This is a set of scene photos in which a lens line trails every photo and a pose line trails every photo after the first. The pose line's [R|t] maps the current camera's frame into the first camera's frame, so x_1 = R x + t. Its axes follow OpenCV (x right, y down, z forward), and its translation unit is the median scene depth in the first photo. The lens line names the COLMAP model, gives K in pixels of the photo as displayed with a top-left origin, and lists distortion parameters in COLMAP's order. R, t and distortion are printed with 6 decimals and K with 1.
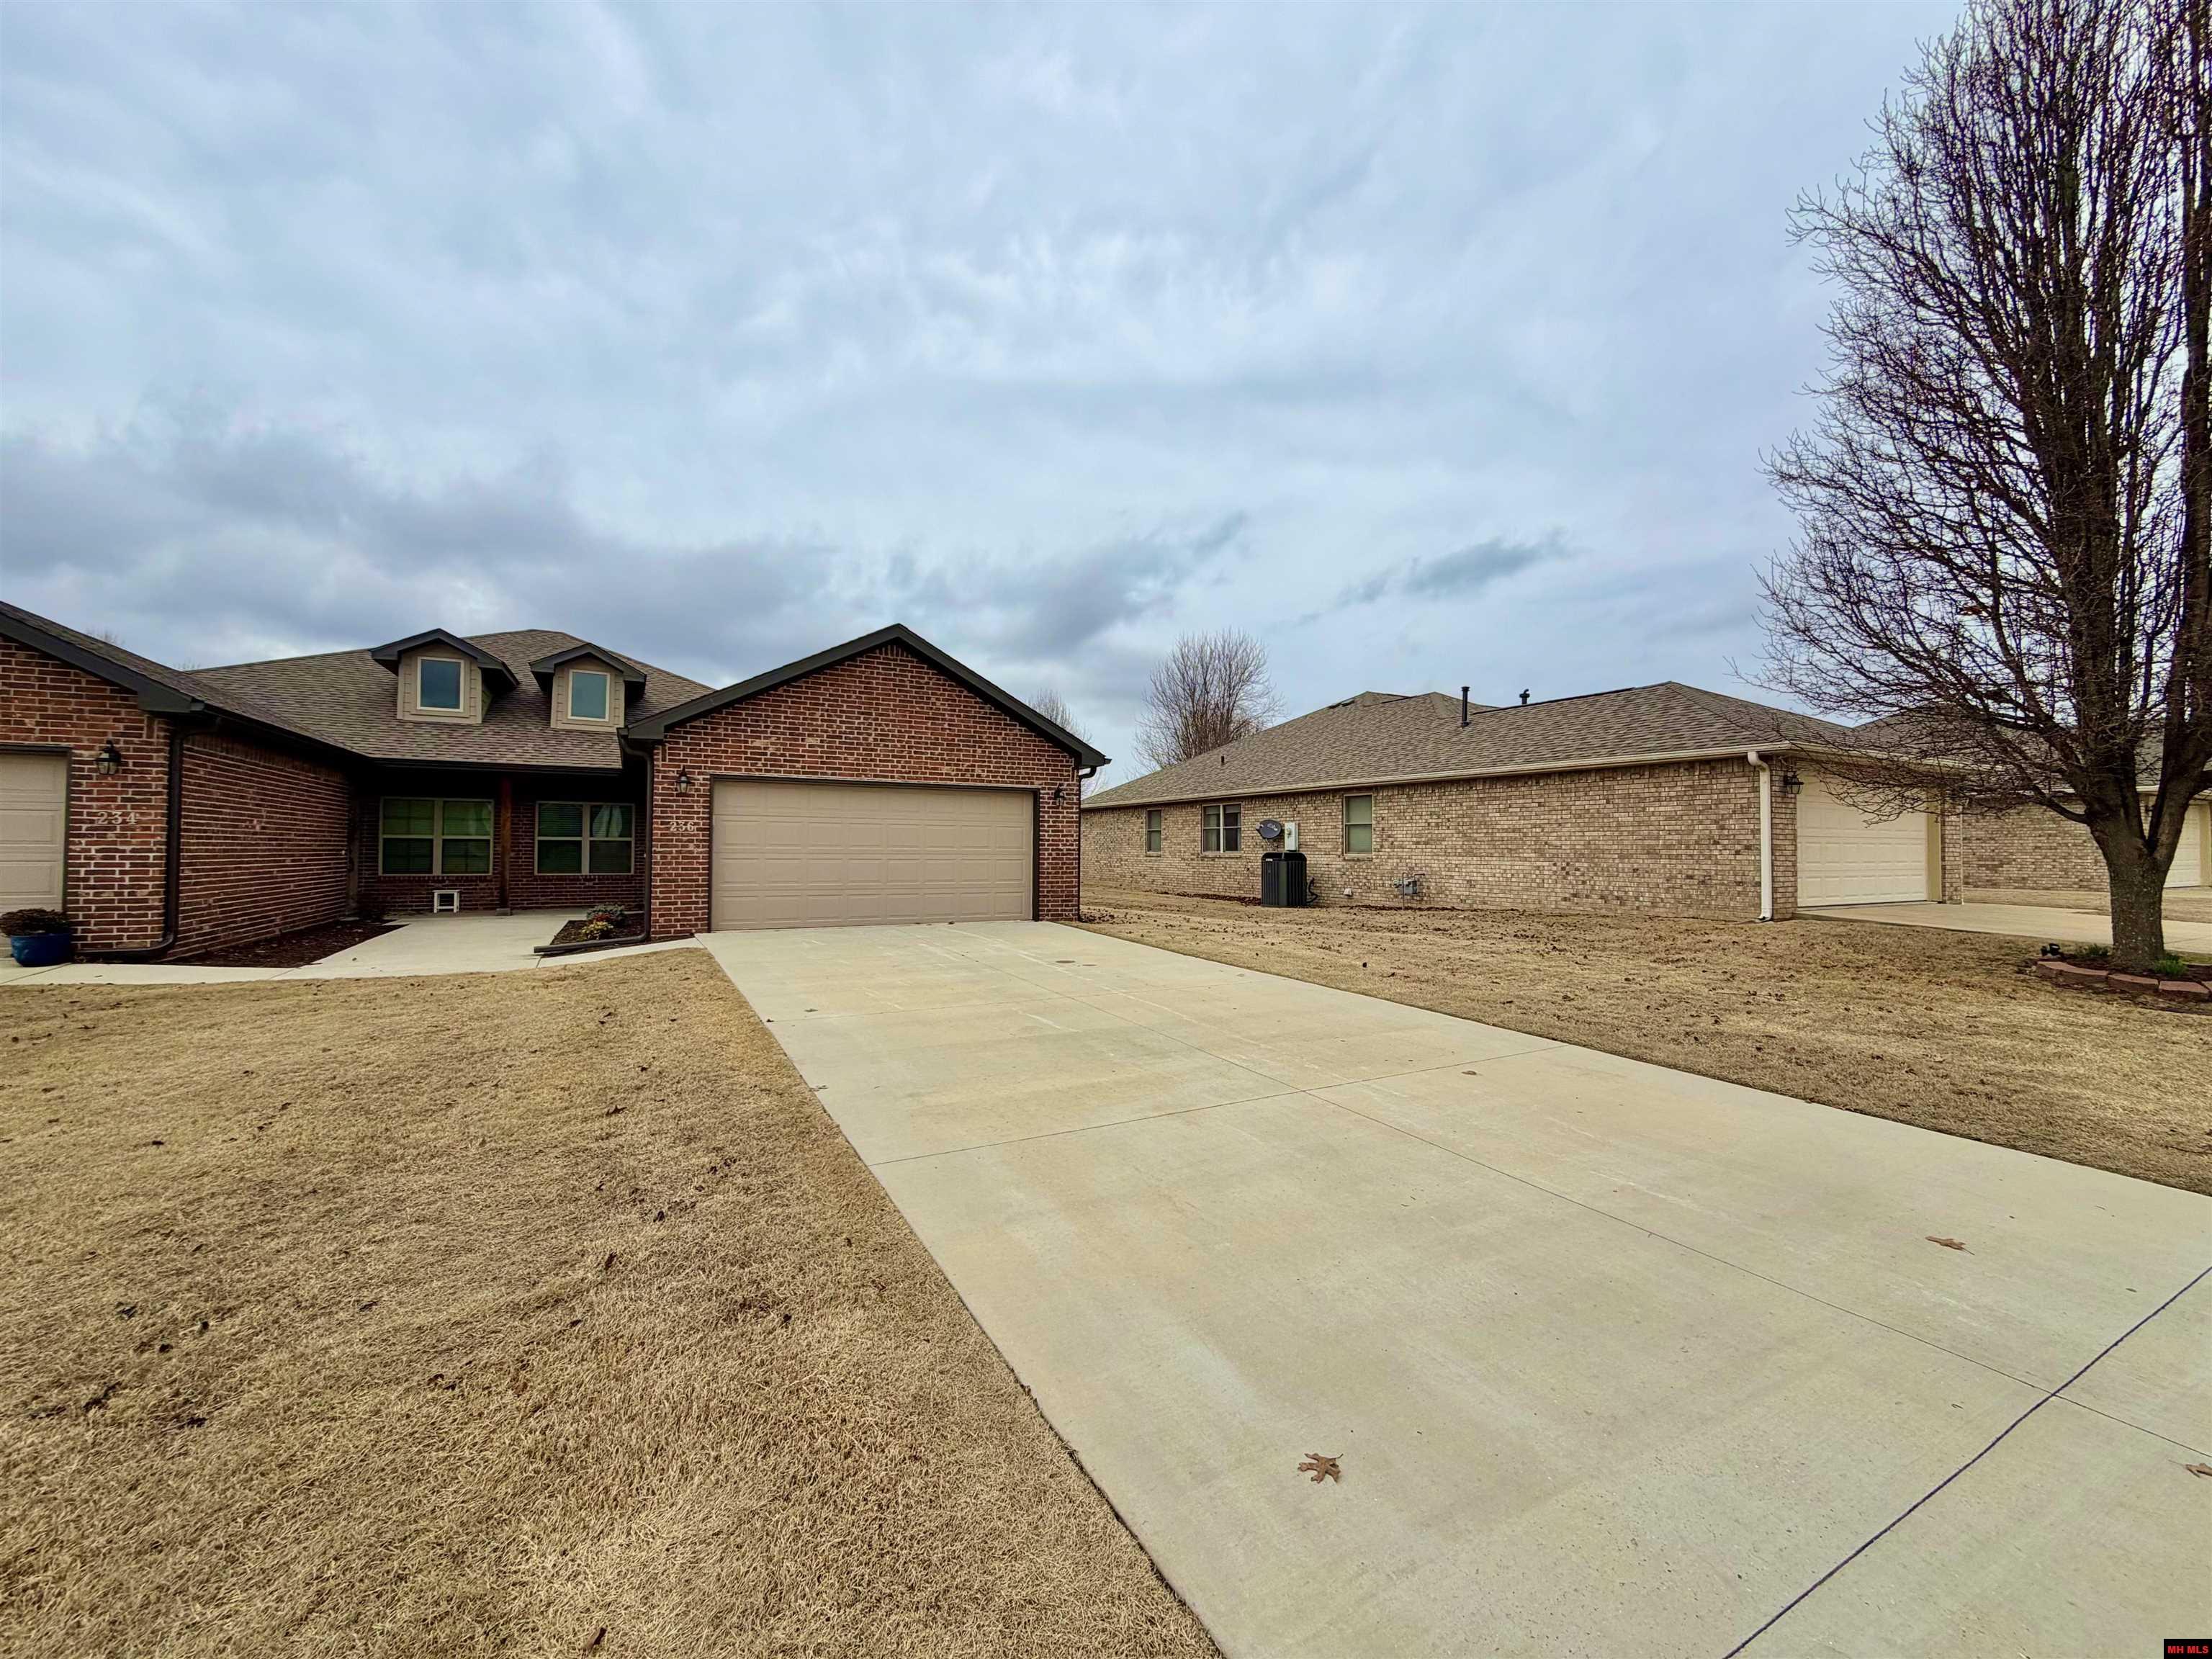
lens RADIAL K [[877.1, 0, 1086.6], [0, 877.1, 820.5], [0, 0, 1]] dist [-0.000962, 0.000534]
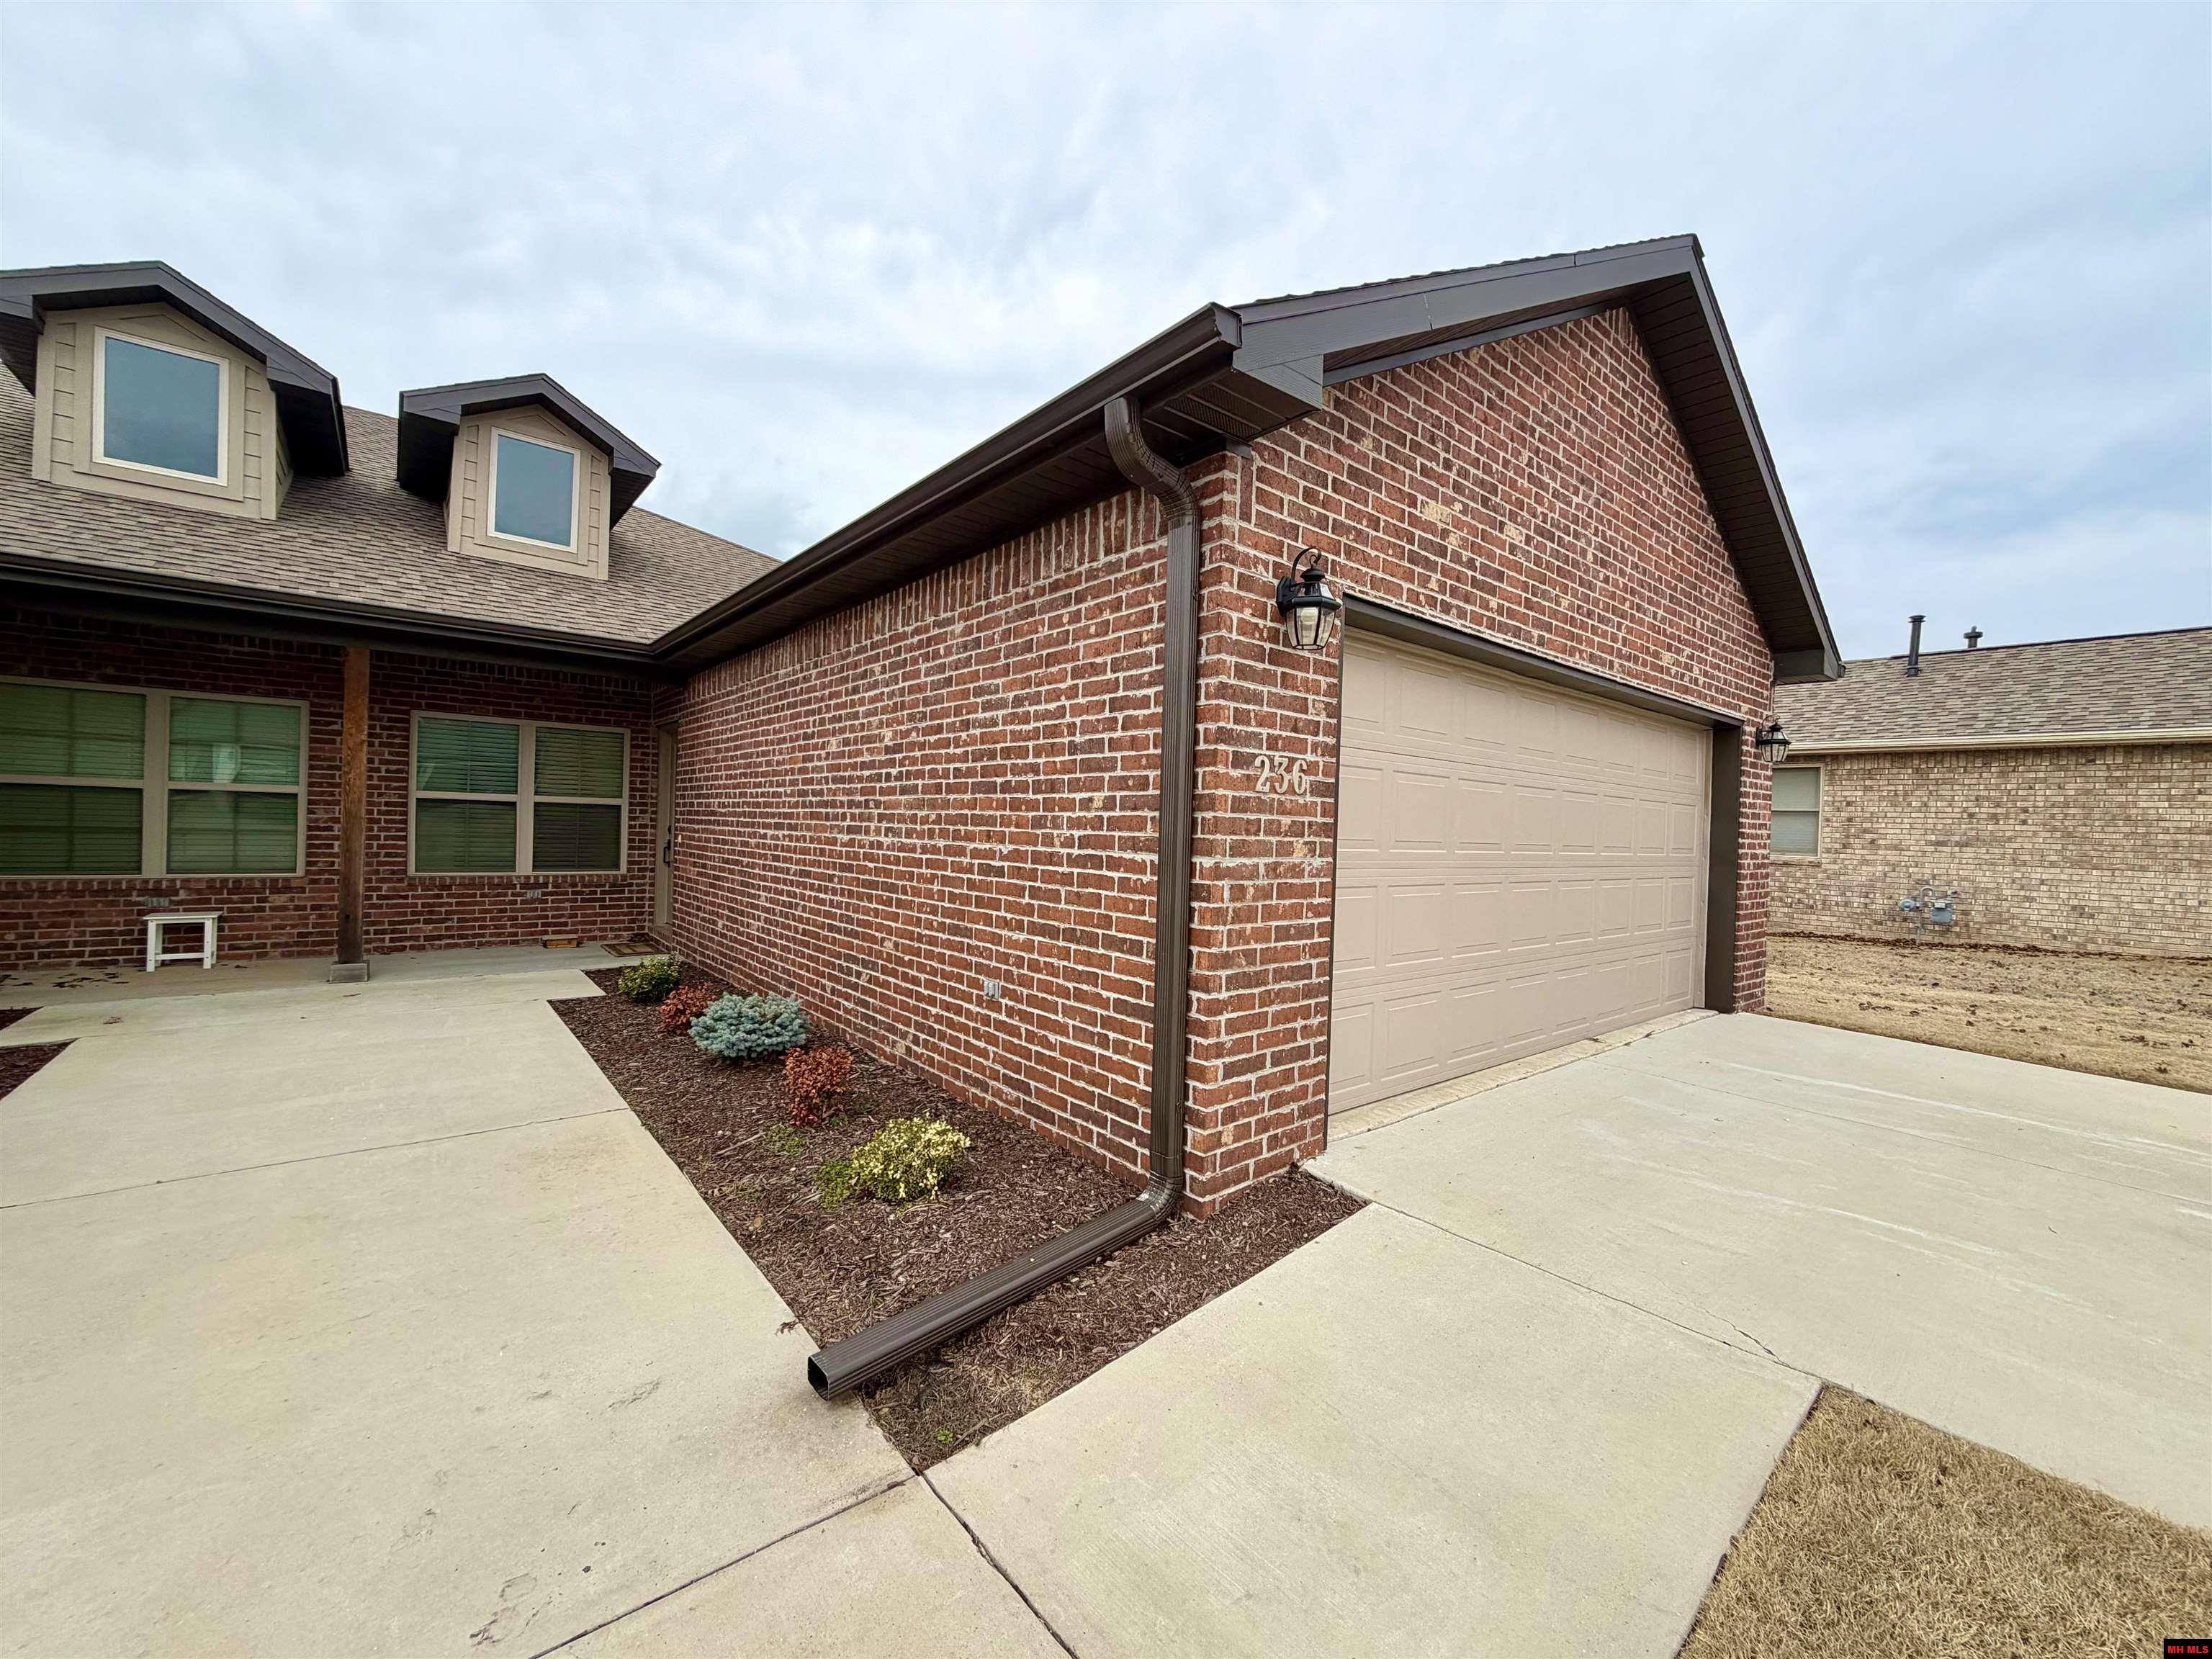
lens RADIAL K [[877.1, 0, 1090.9], [0, 877.1, 826.8], [0, 0, 1]] dist [-0.000962, 0.000534]
pose [[0.980433, 0.024191, 0.195363, -0.473438], [-0.031990, 0.998808, 0.036864, 0.011879], [-0.194239, -0.042392, 0.980038, 0.620278]]
